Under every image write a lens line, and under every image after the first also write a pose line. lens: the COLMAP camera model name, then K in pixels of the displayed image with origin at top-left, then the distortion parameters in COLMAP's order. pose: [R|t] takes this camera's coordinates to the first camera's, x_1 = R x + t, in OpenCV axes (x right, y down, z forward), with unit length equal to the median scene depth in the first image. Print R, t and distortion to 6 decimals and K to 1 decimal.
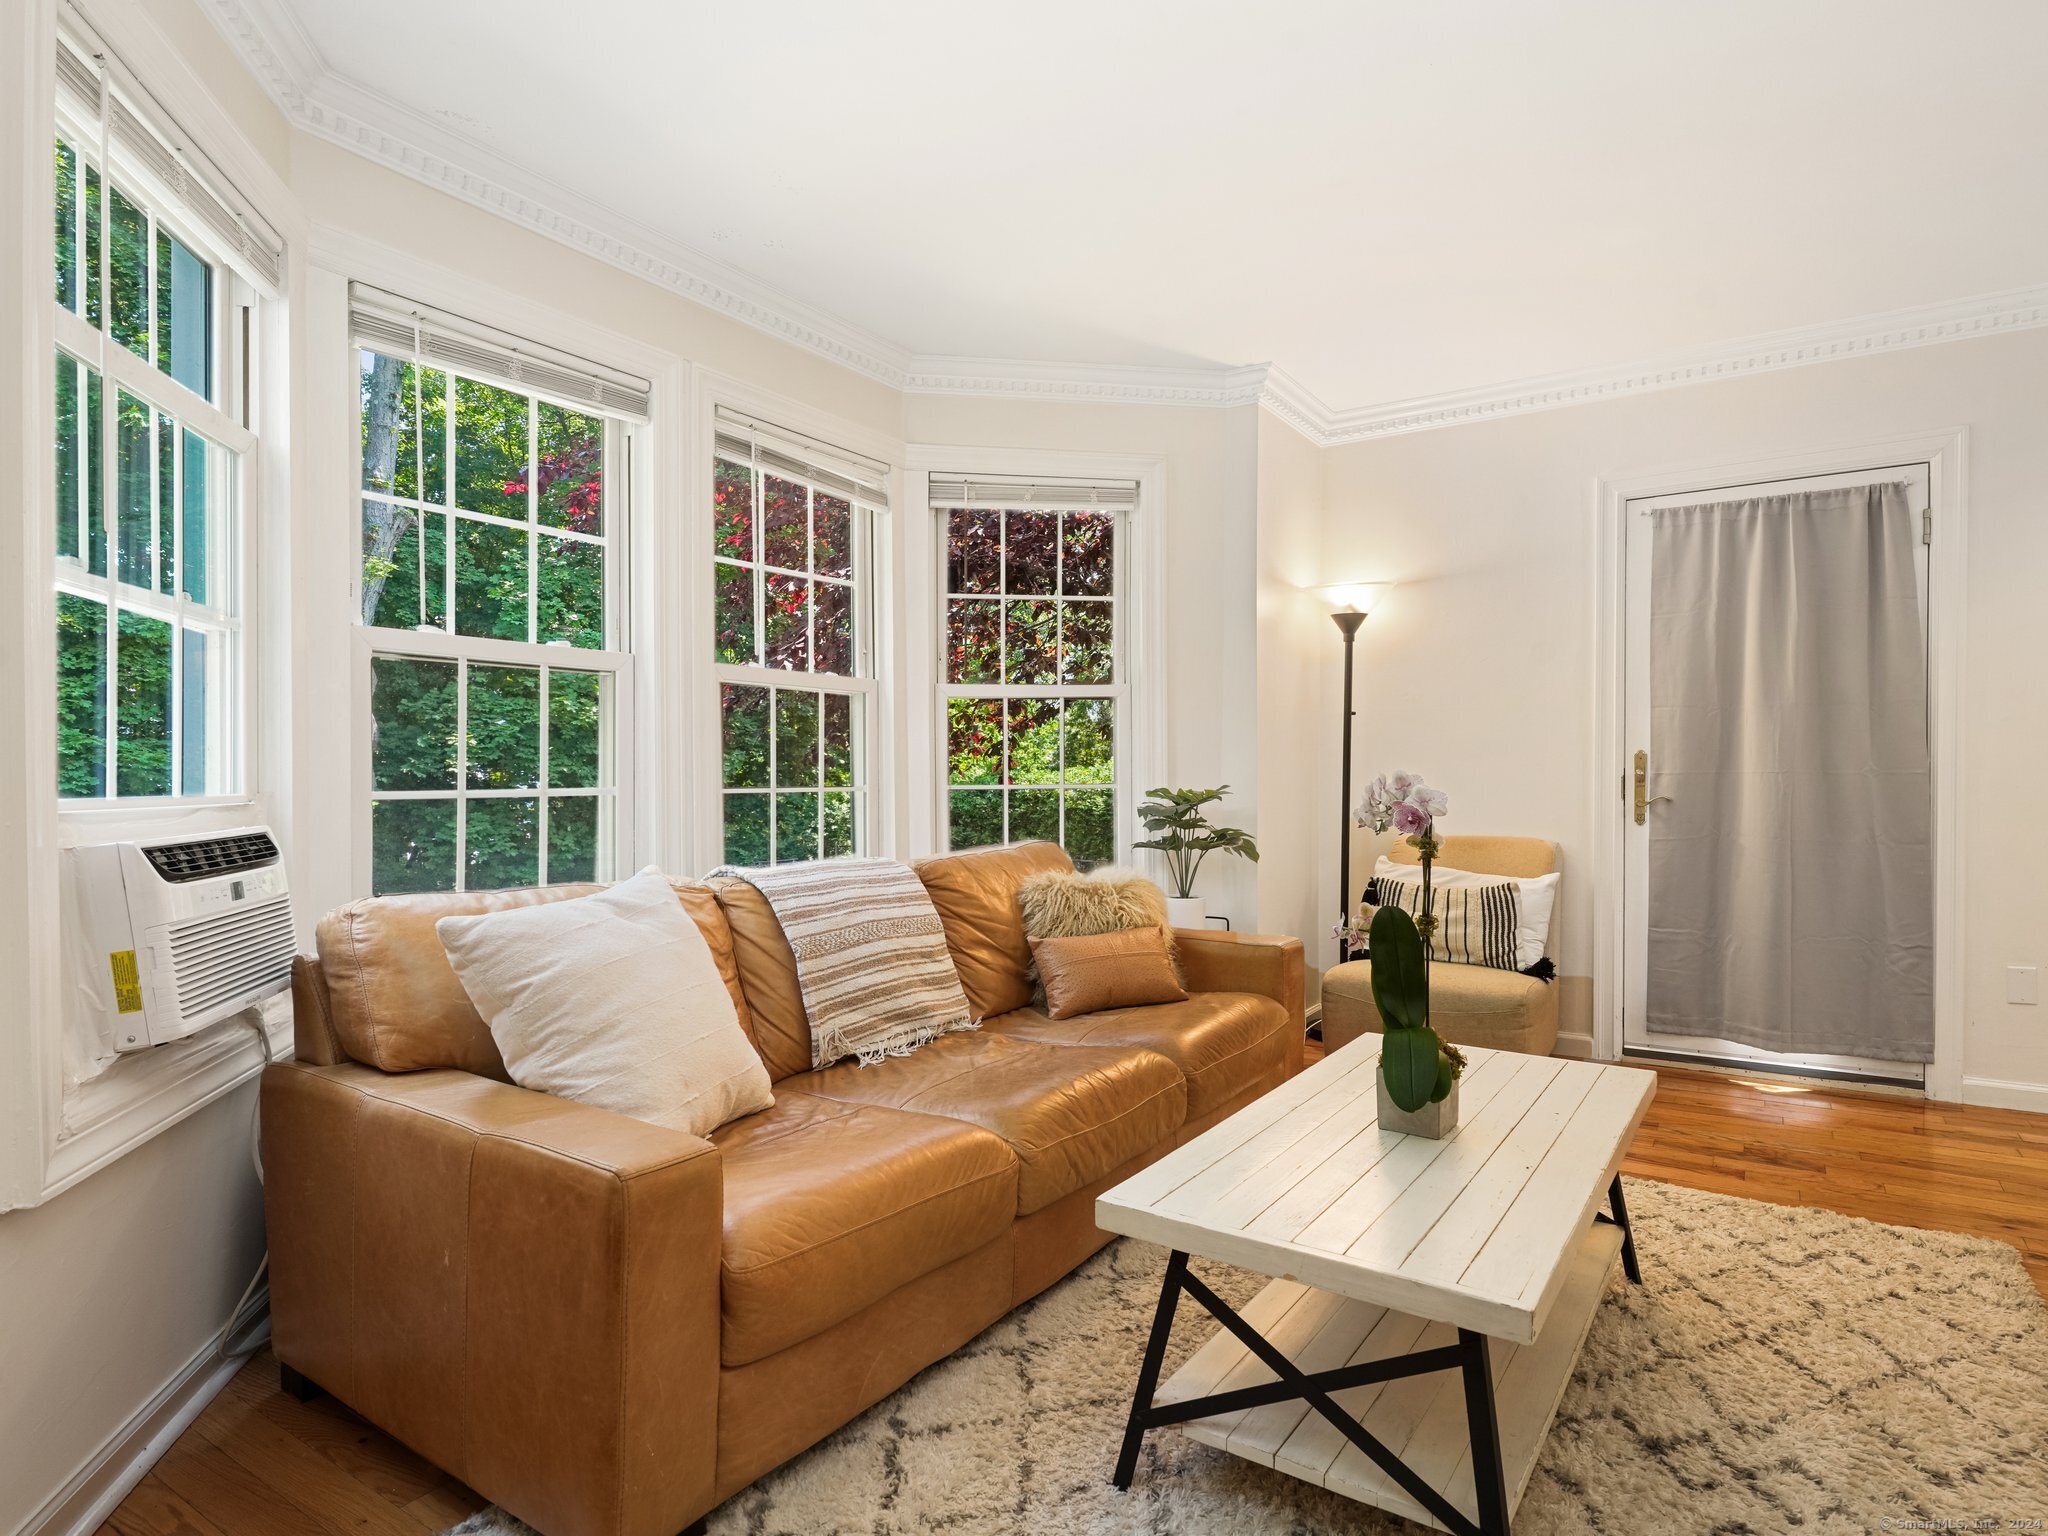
lens RADIAL K [[1129.8, 0, 1036.1], [0, 1129.8, 776.5], [0, 0, 1]] dist [0.010739, -0.005146]
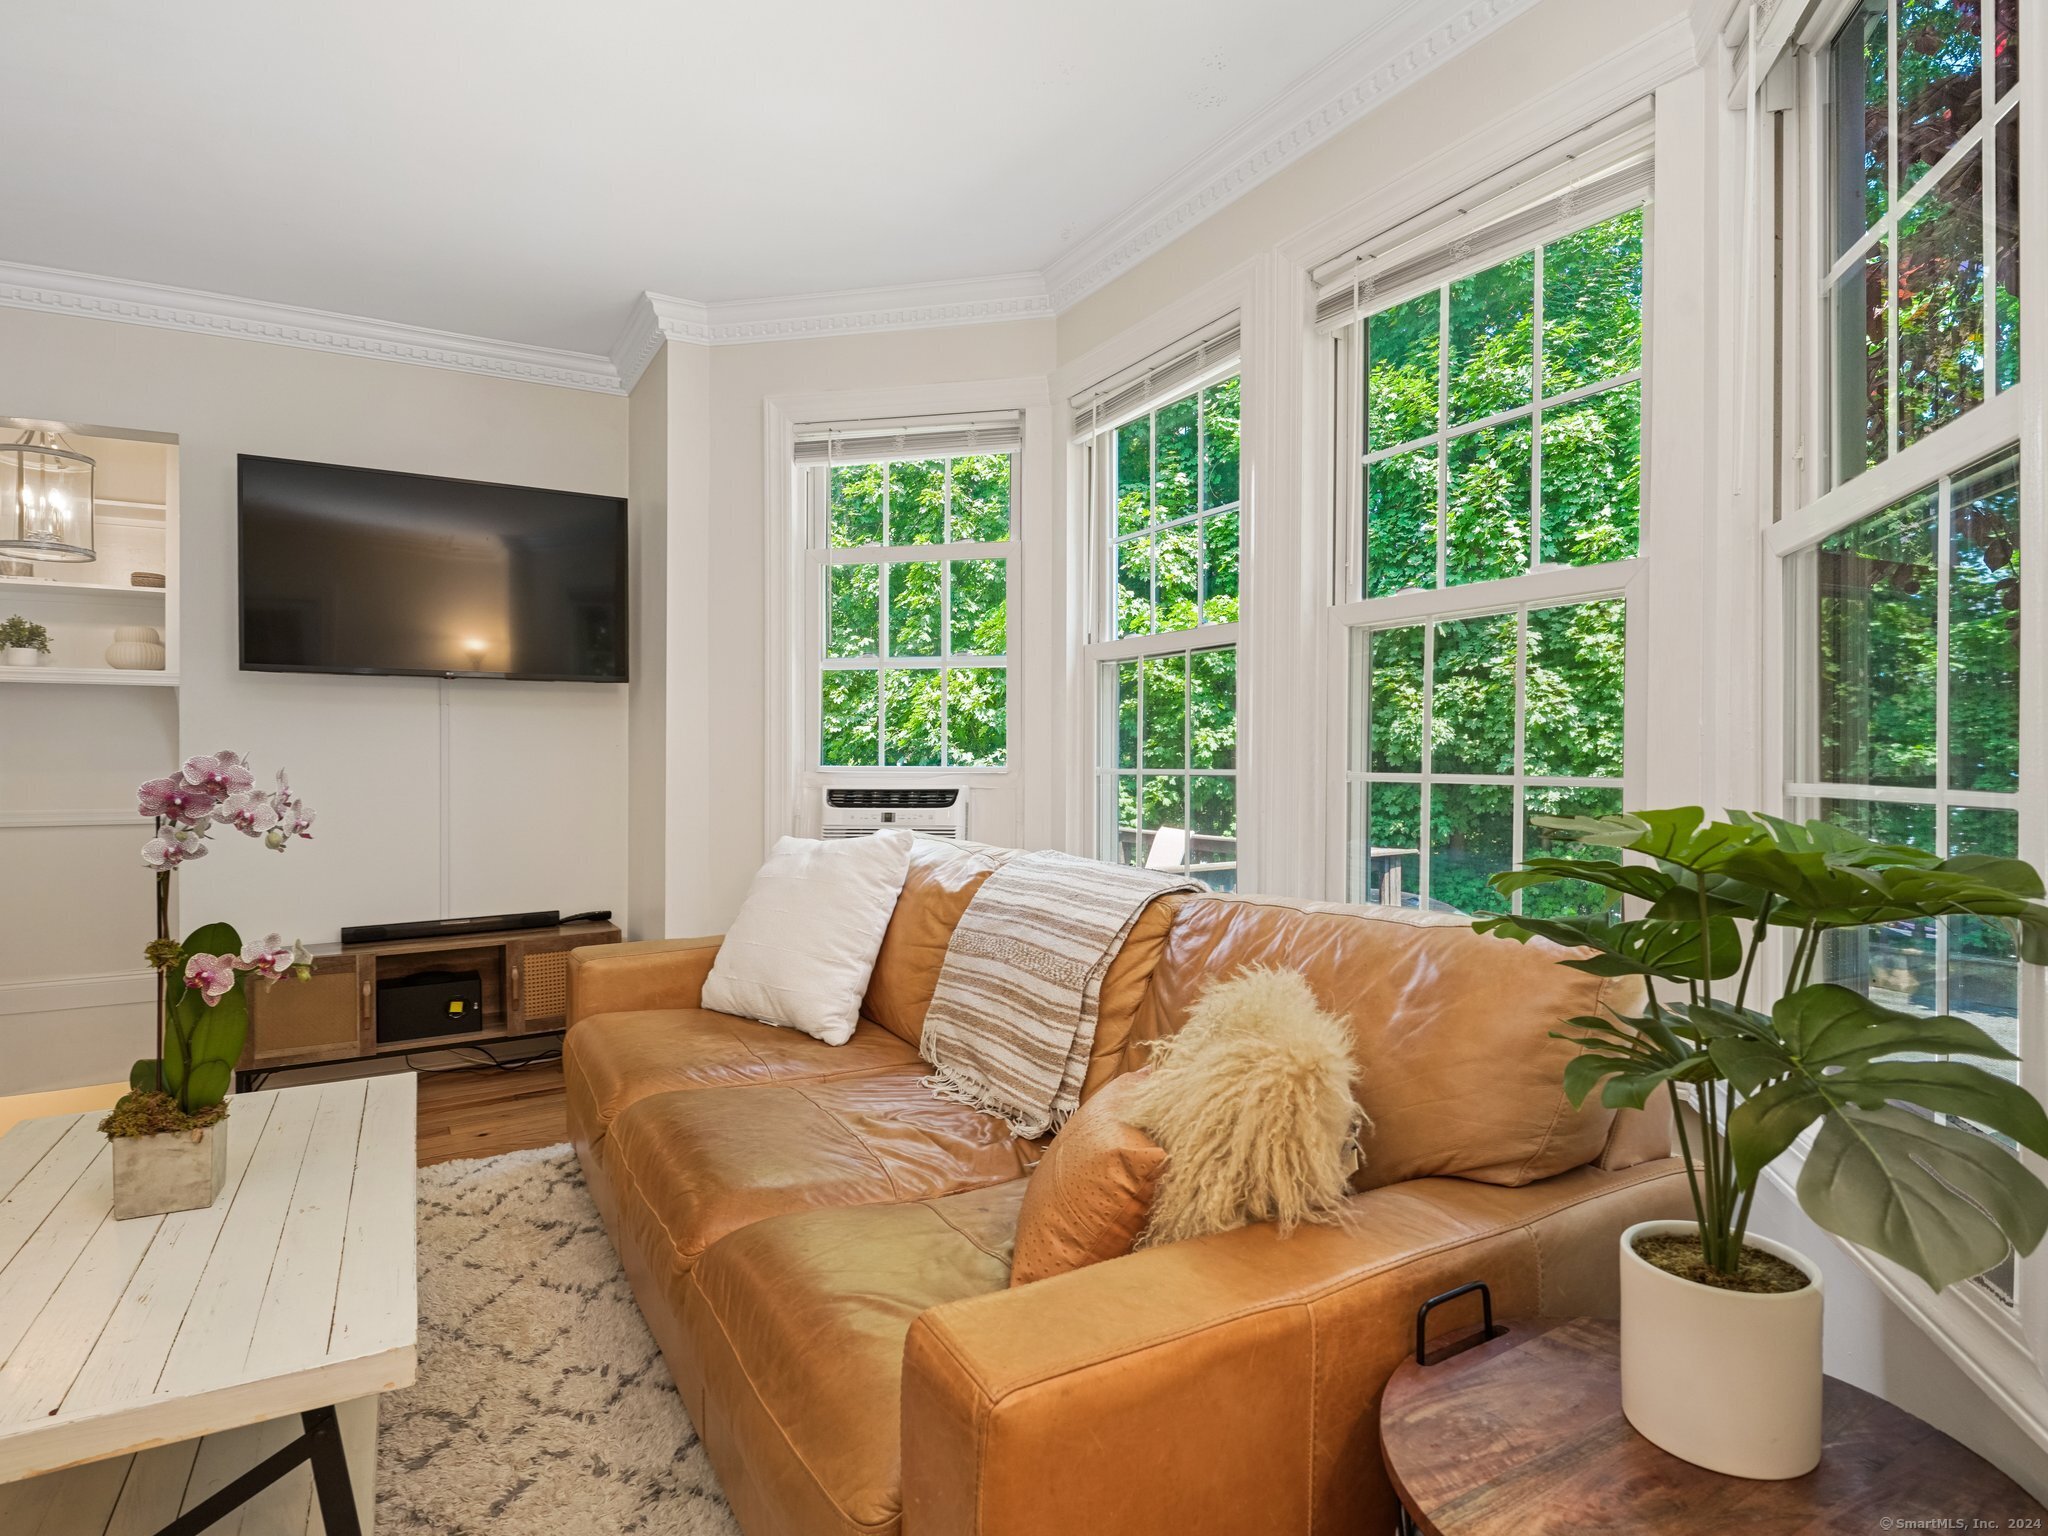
lens RADIAL K [[1129.8, 0, 986.1], [0, 1129.8, 770.7], [0, 0, 1]] dist [0.010739, -0.005146]
pose [[-0.465694, 0.007985, -0.884910, 0.486342], [-0.008981, 0.999865, 0.013748, -0.000804], [0.884900, 0.014350, -0.465560, 1.158323]]
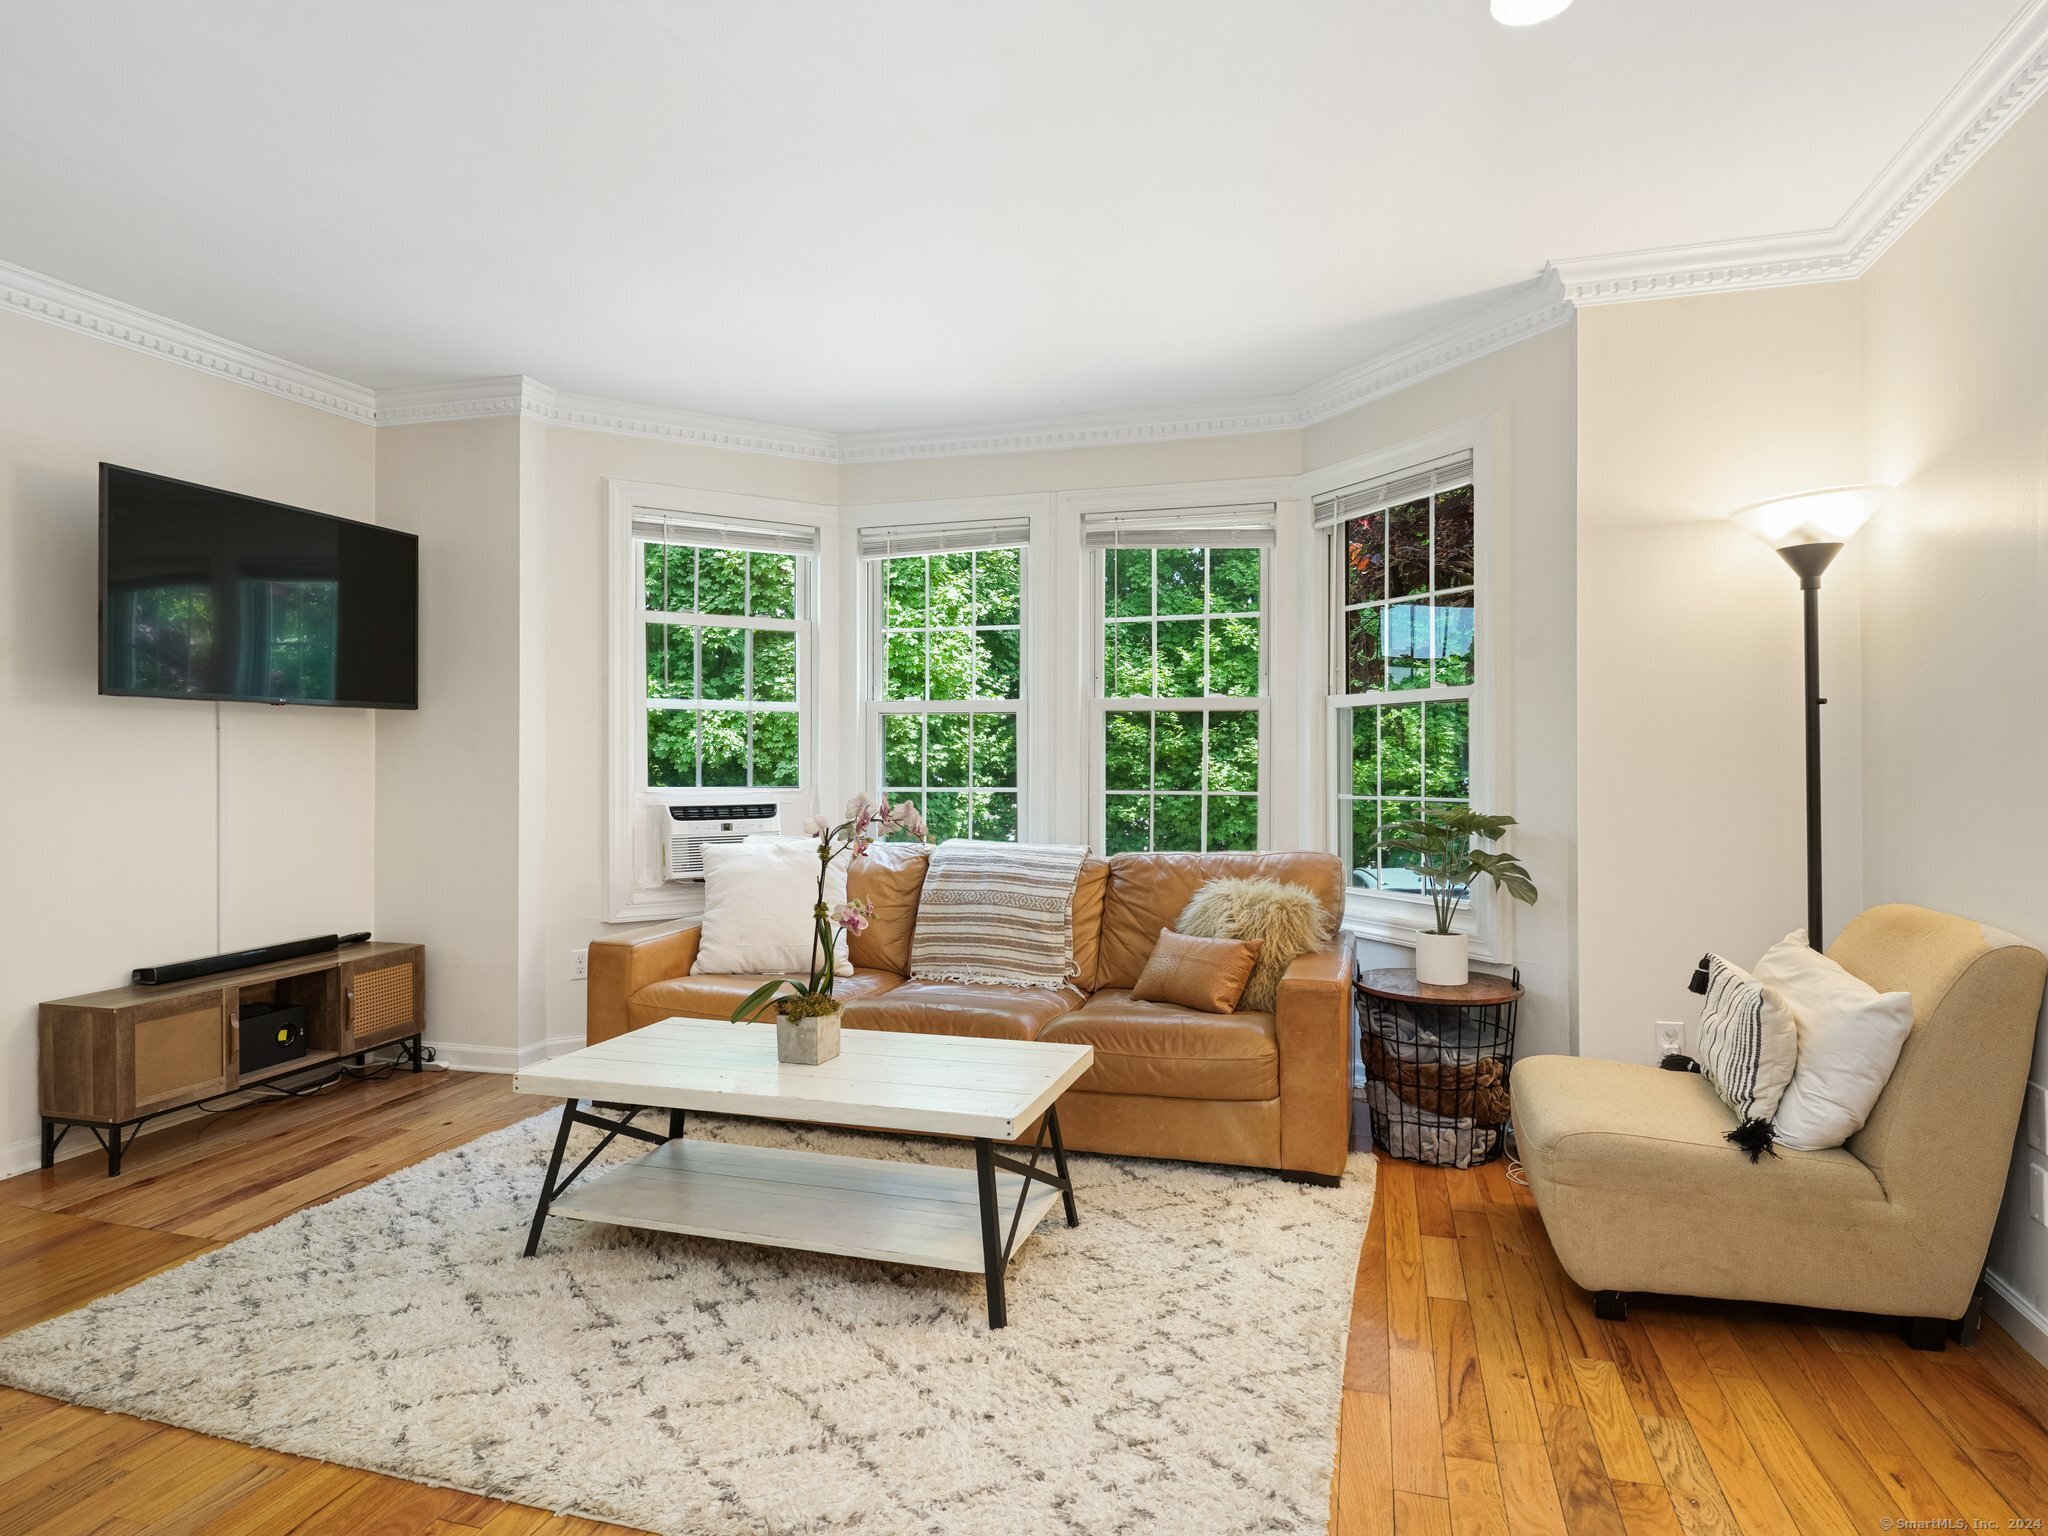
lens RADIAL K [[1197.4, 0, 1041.0], [0, 1197.4, 762.0], [0, 0, 1]] dist [-0.001672, 0.000651]
pose [[0.277682, 0.001118, -0.960673, 1.093814], [-0.011614, 0.999930, -0.002193, -0.021747], [0.960603, 0.011766, 0.277675, 0.544845]]
